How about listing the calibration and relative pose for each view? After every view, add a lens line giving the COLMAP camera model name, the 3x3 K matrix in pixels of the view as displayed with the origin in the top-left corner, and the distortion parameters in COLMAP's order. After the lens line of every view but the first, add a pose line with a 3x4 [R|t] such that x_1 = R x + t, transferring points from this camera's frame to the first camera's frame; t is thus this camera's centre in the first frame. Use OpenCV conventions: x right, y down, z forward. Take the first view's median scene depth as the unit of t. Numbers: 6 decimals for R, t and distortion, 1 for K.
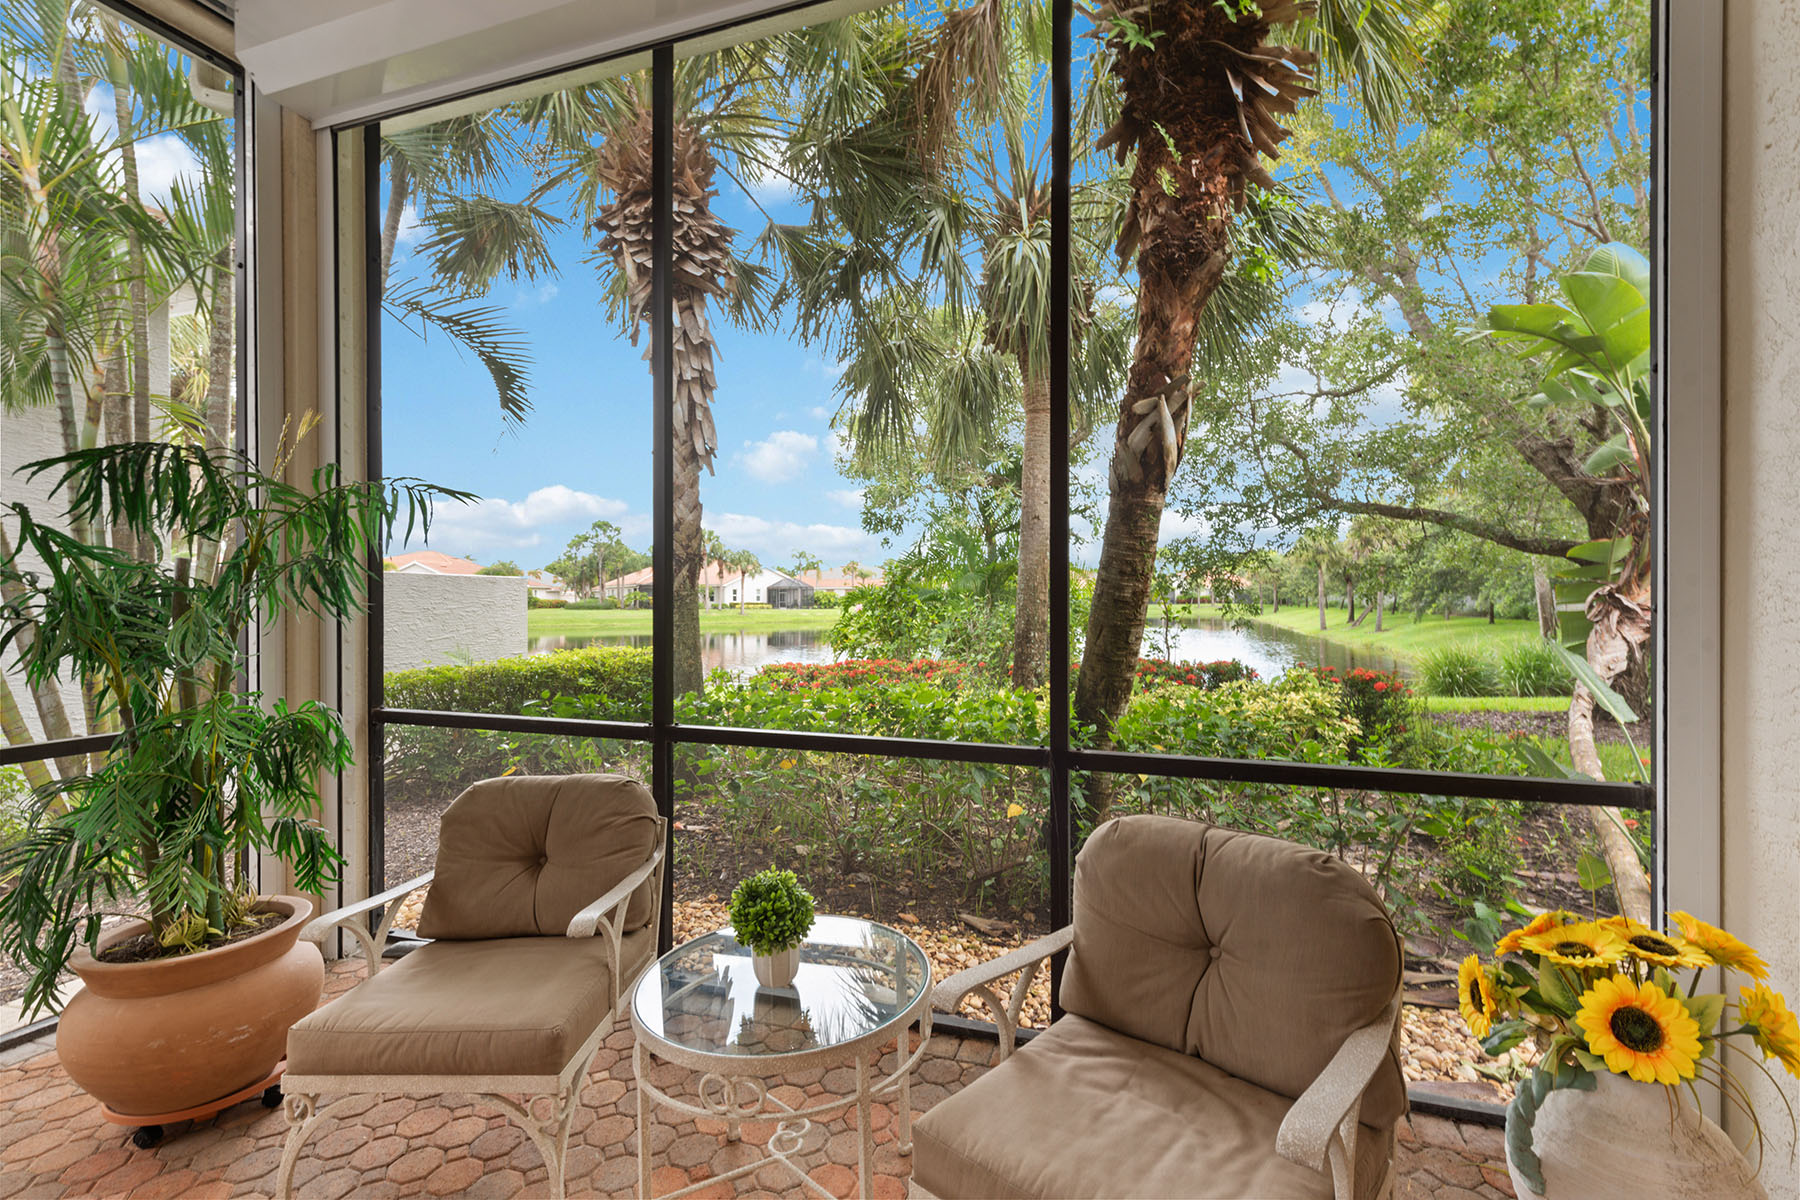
lens RADIAL K [[789.8, 0, 900.0], [0, 789.8, 600.0], [0, 0, 1]] dist [0.002862, 0.000131]
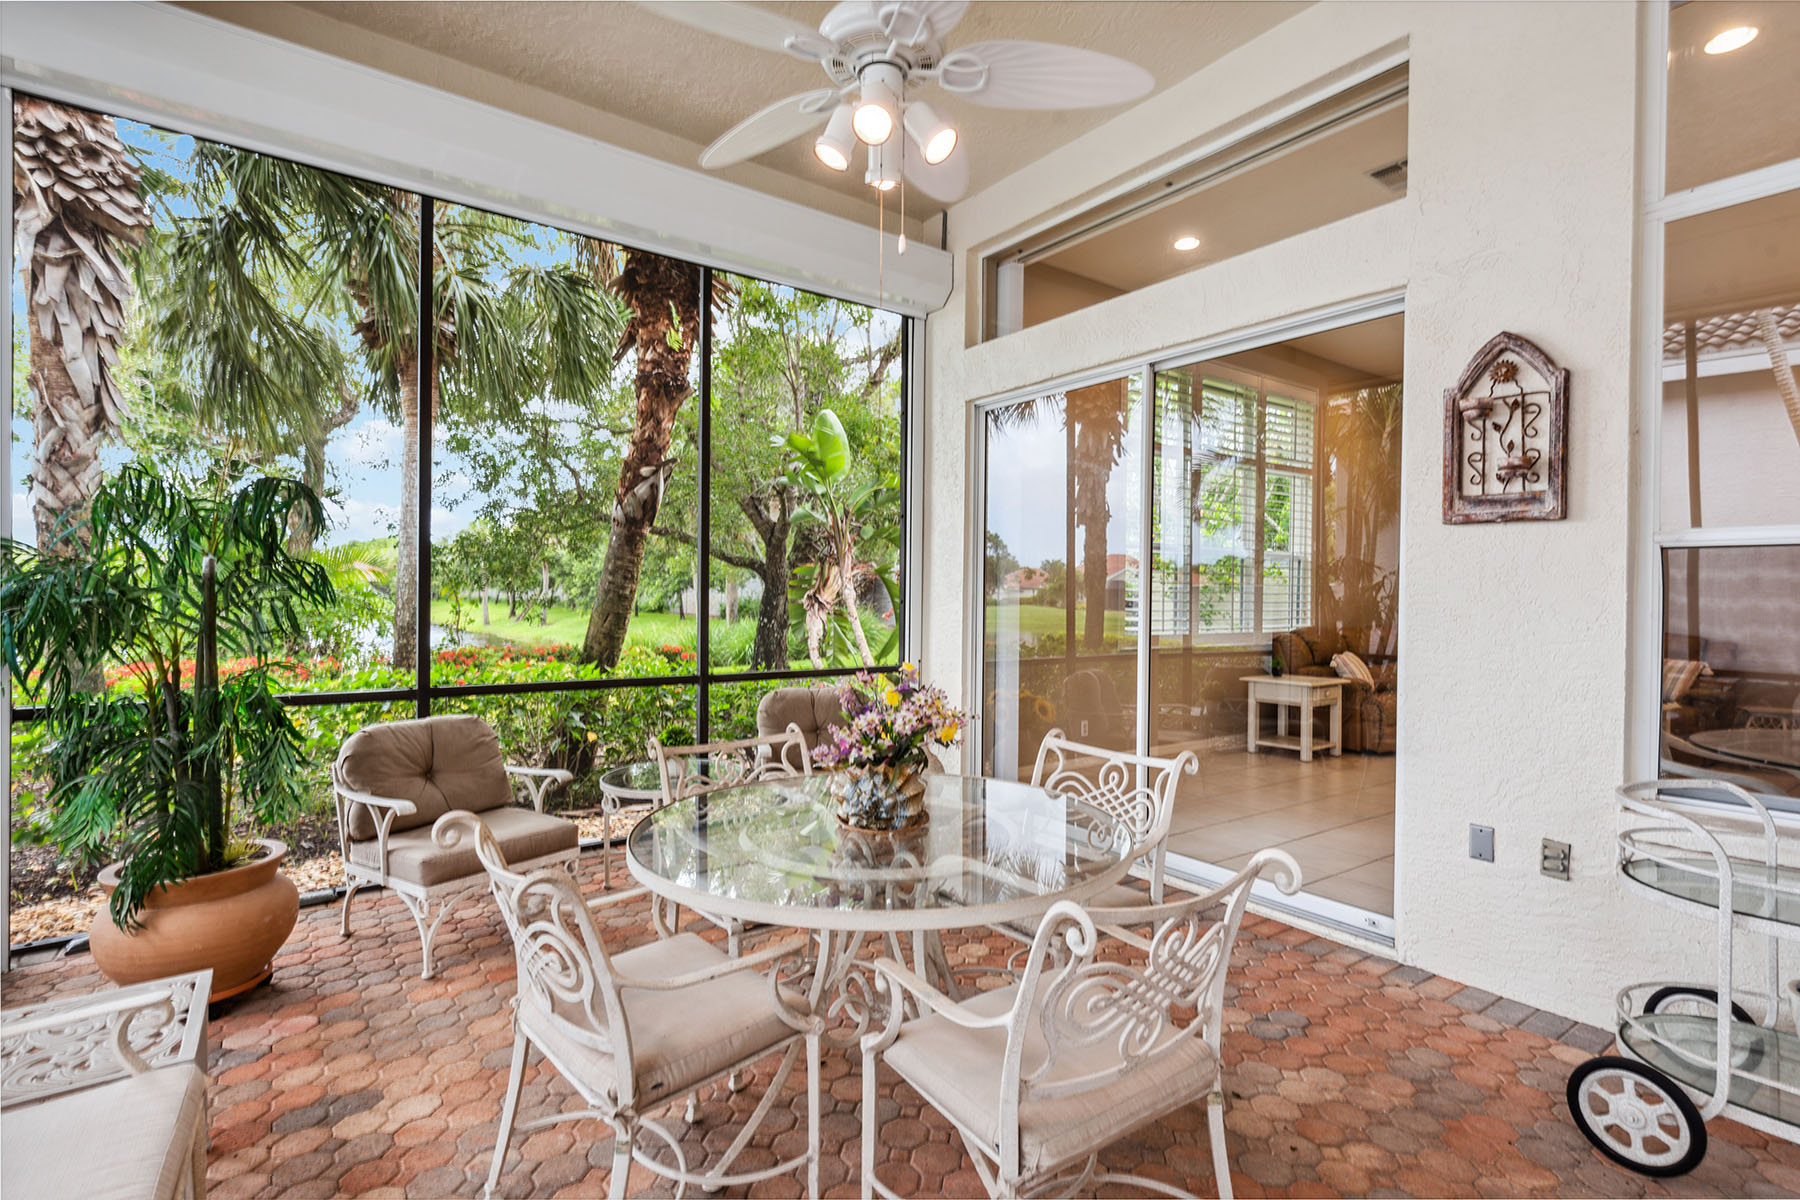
lens RADIAL K [[864.1, 0, 896.4], [0, 864.1, 604.0], [0, 0, 1]] dist [0.002023, -0.000176]
pose [[0.566362, 0.001315, 0.824155, -0.518852], [-0.010297, 0.999932, 0.005480, 0.000917], [-0.824092, -0.011590, 0.566337, -0.237345]]
